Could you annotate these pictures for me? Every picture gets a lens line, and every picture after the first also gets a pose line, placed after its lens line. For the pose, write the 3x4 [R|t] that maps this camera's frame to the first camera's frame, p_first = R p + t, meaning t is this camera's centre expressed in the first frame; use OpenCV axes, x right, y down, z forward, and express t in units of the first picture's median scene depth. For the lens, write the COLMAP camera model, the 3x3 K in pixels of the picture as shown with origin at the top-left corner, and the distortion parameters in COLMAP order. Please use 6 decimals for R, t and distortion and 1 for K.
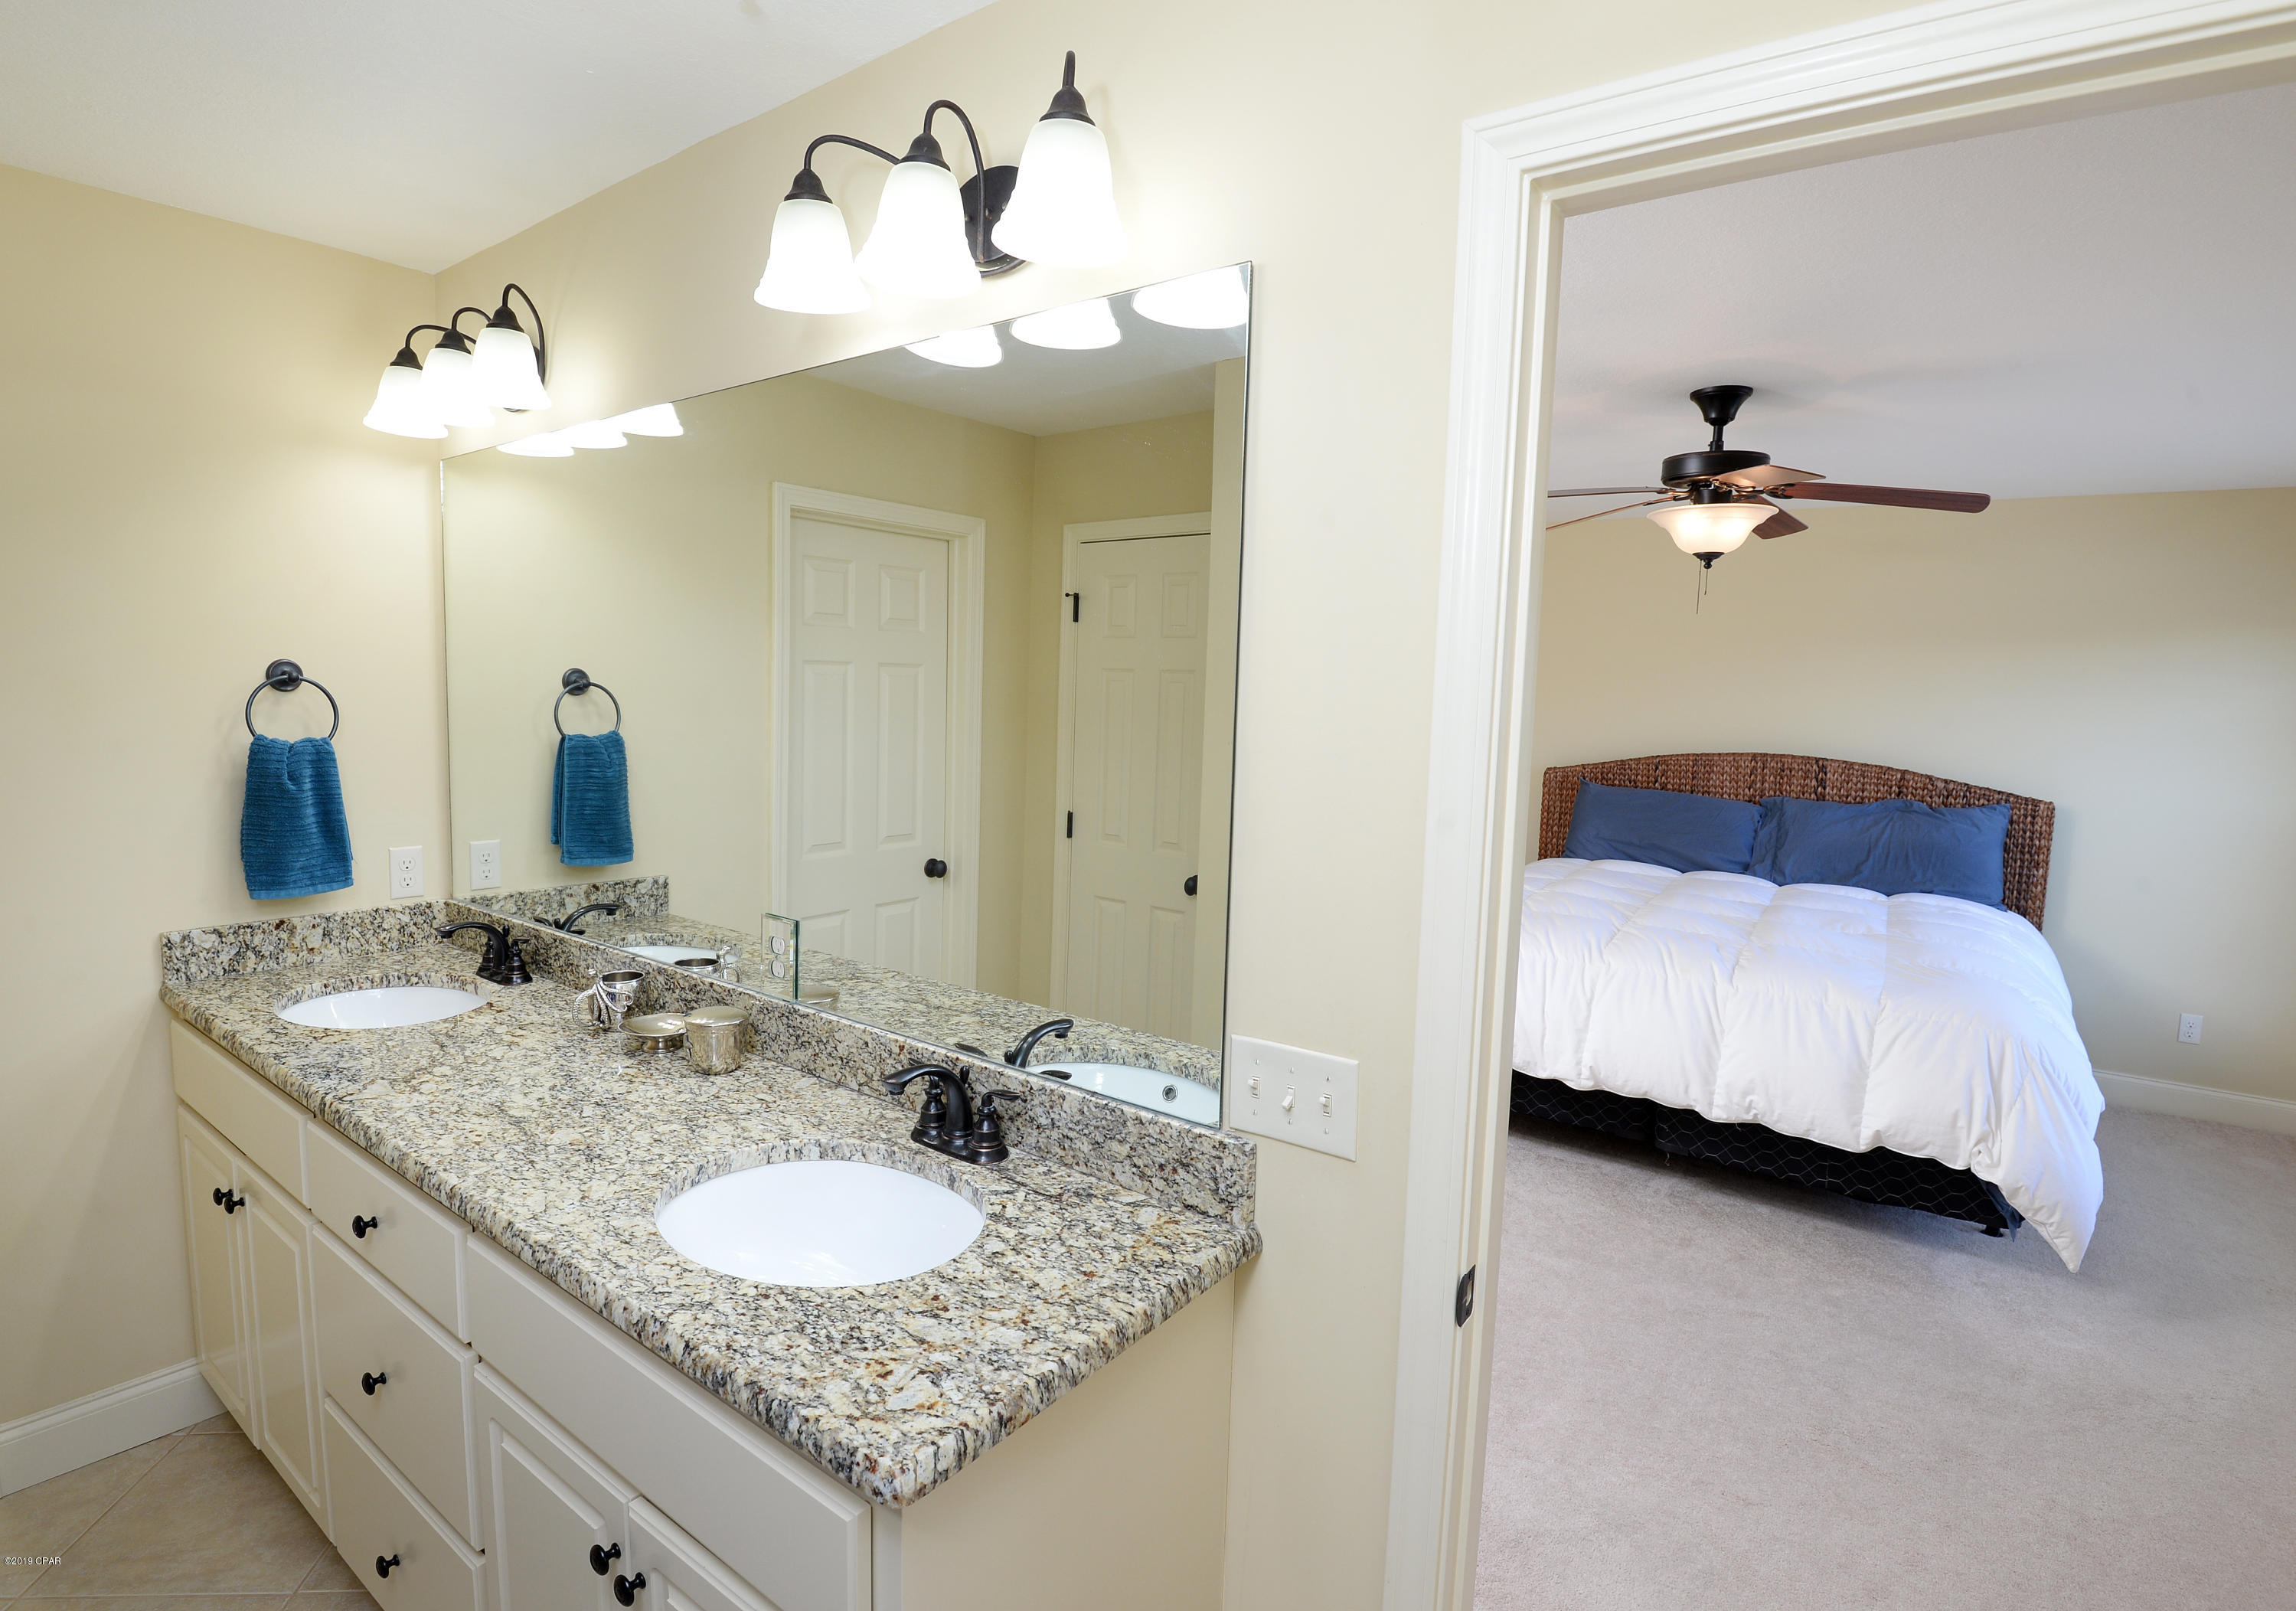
lens RADIAL K [[1136.4, 0, 1108.1], [0, 1136.4, 805.3], [0, 0, 1]] dist [0.002874, -0.042860]
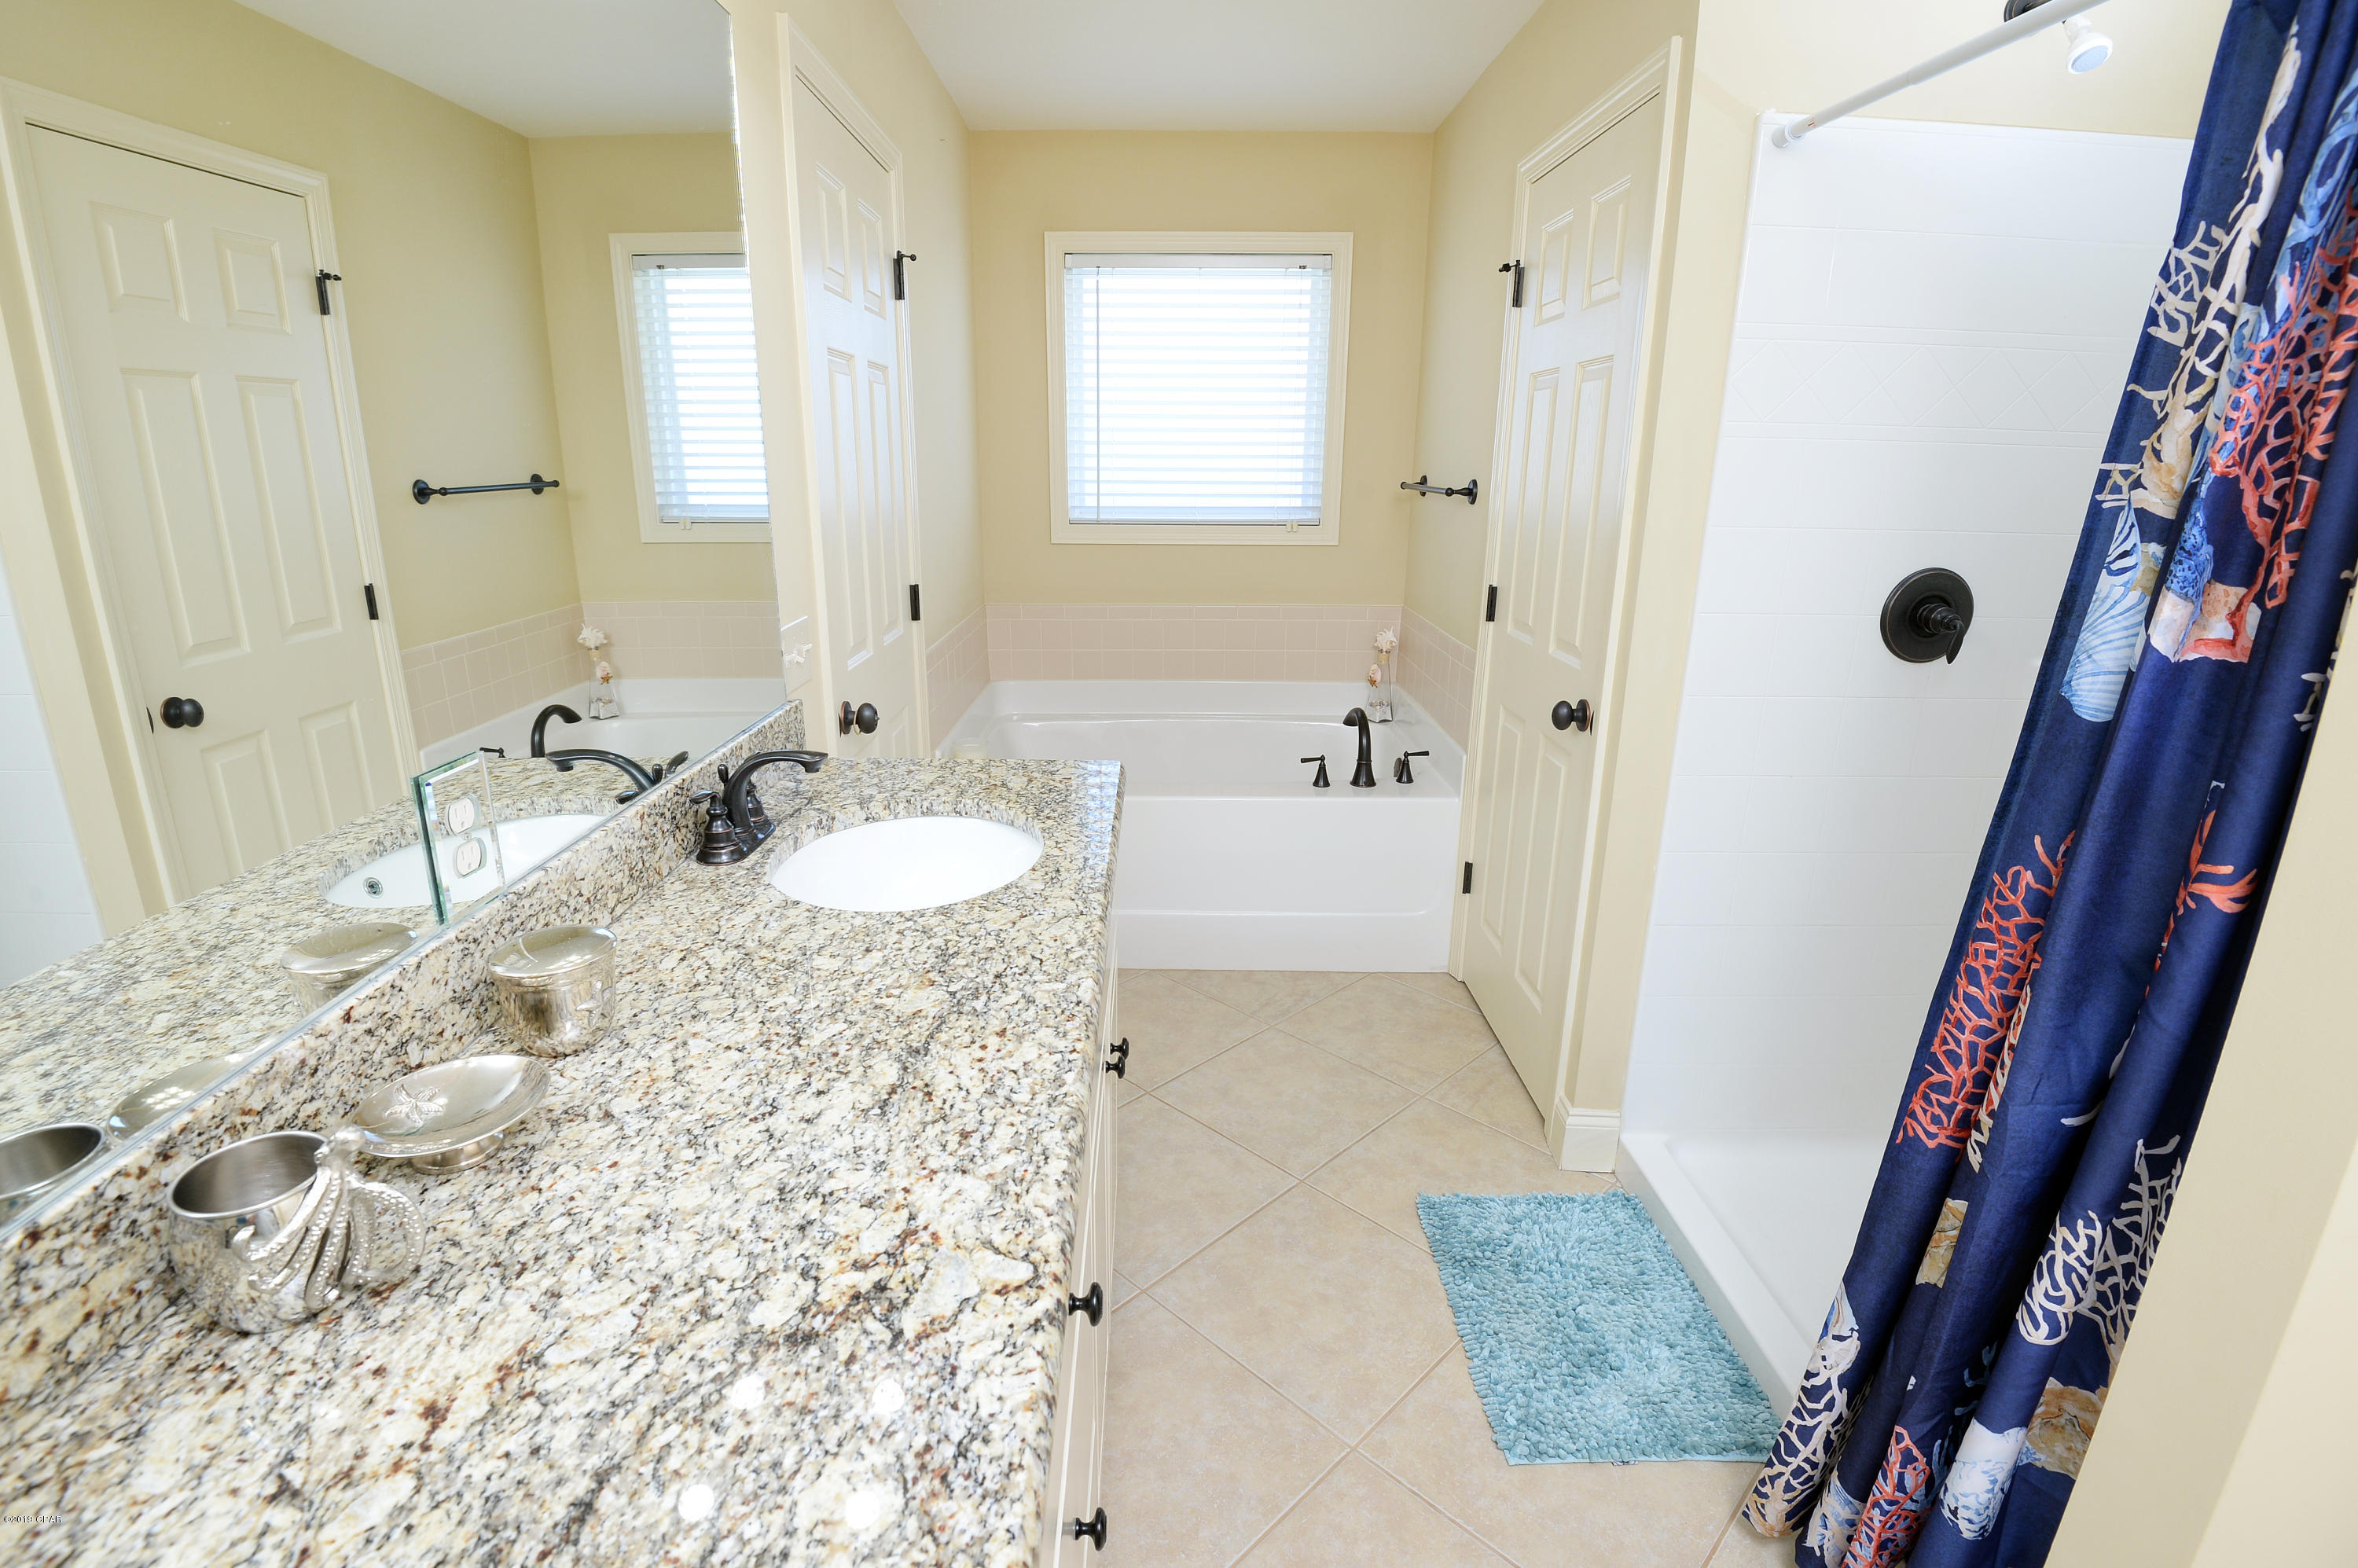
lens RADIAL K [[1118.6, 0, 1145.8], [0, 1118.6, 792.0], [0, 0, 1]] dist [-0.041927, -0.005014]
pose [[-0.602703, -0.257056, 0.755428, -1.021348], [0.060802, 0.929146, 0.364679, -0.066056], [-0.795646, 0.265724, -0.544370, 1.194917]]
